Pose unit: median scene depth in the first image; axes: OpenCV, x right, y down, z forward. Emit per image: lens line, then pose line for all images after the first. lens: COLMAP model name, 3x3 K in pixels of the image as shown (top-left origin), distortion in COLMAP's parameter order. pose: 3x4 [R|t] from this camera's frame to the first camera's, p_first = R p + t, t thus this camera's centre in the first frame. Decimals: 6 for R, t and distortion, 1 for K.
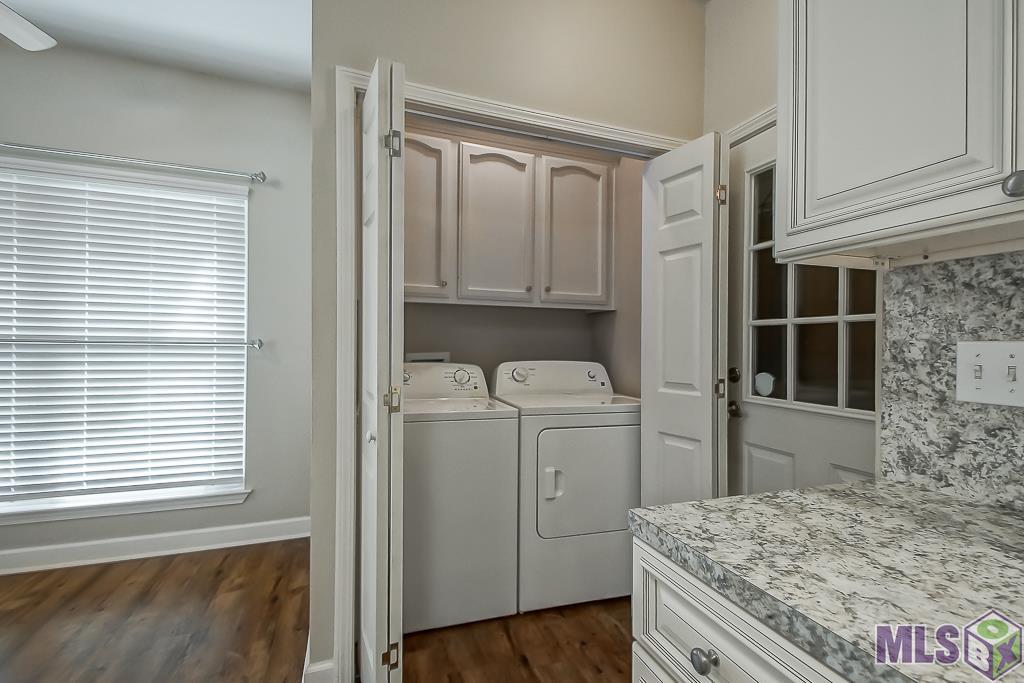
lens RADIAL K [[460.2, 0, 514.8], [0, 460.2, 344.6], [0, 0, 1]] dist [0.004077, -0.001149]
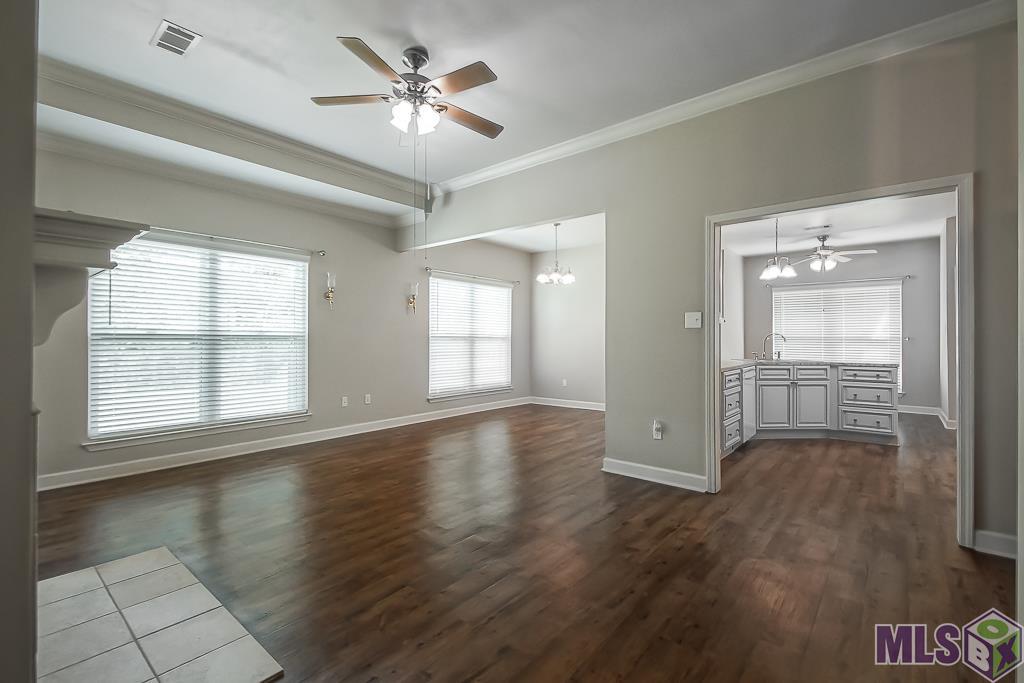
lens RADIAL K [[460.2, 0, 504.4], [0, 460.2, 338.5], [0, 0, 1]] dist [0.004077, -0.001149]
pose [[0.497968, -0.008346, -0.867155, 0.706610], [0.000436, 0.999956, -0.009374, 0.027986], [0.867195, 0.004290, 0.497949, -2.715570]]
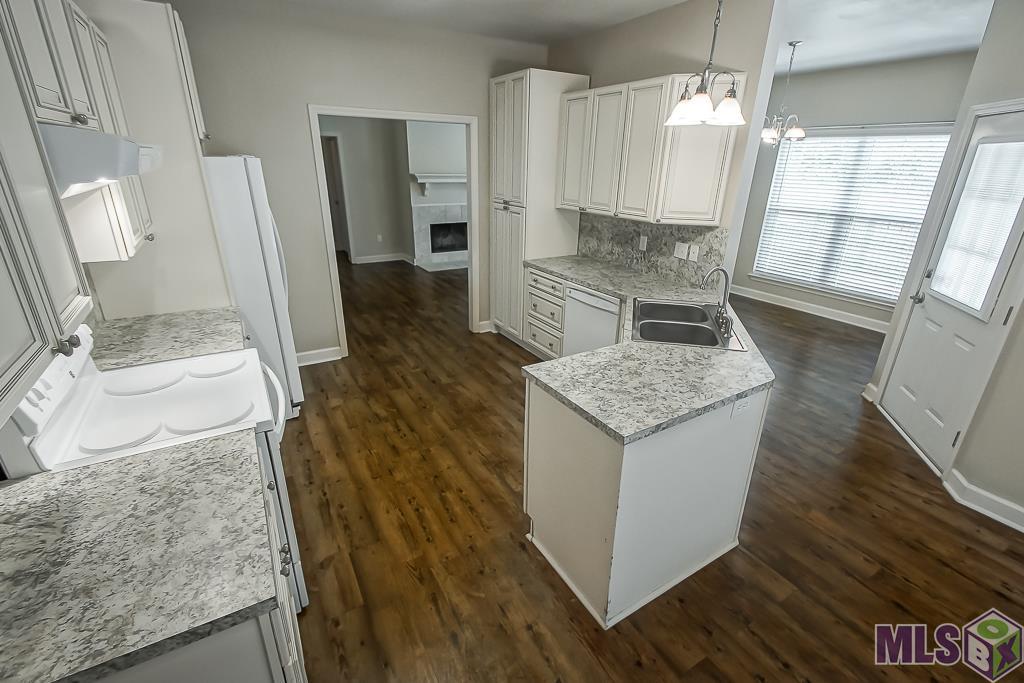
lens RADIAL K [[460.2, 0, 517.5], [0, 460.2, 331.8], [0, 0, 1]] dist [0.004077, -0.001149]
pose [[-0.981064, 0.052843, -0.186334, -0.062288], [-0.015881, 0.936874, 0.349305, -0.246087], [0.193030, 0.345650, -0.918295, 0.684410]]
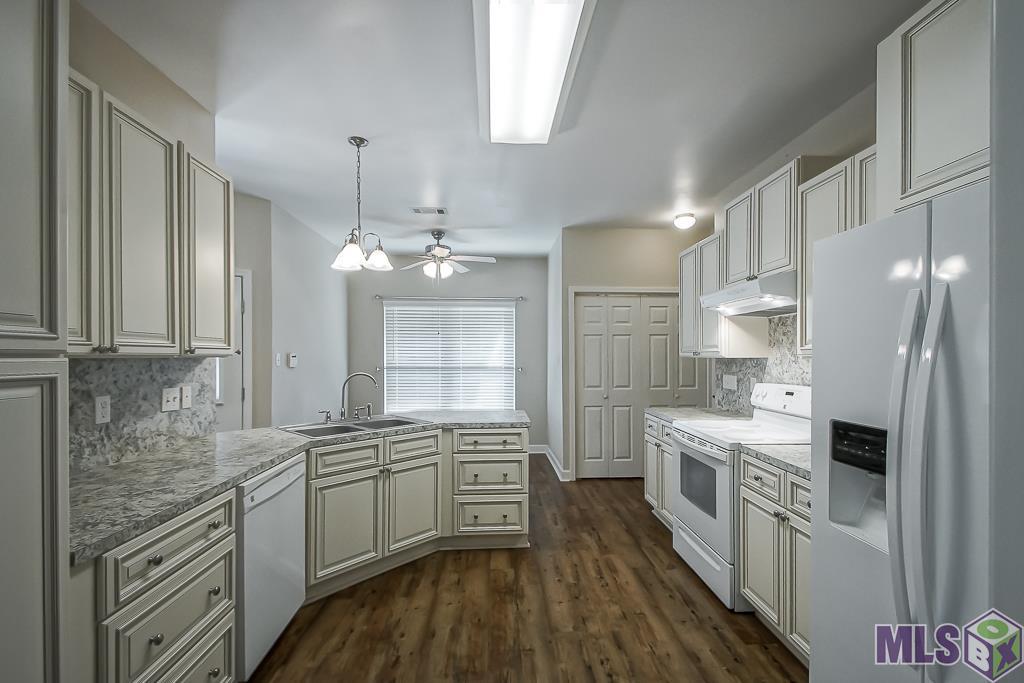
lens RADIAL K [[460.2, 0, 524.9], [0, 460.2, 357.6], [0, 0, 1]] dist [0.004077, -0.001149]
pose [[0.961281, -0.004368, -0.275537, 0.129178], [0.005150, 0.999985, 0.002114, -0.069572], [0.275524, -0.003451, 0.961288, -1.395098]]
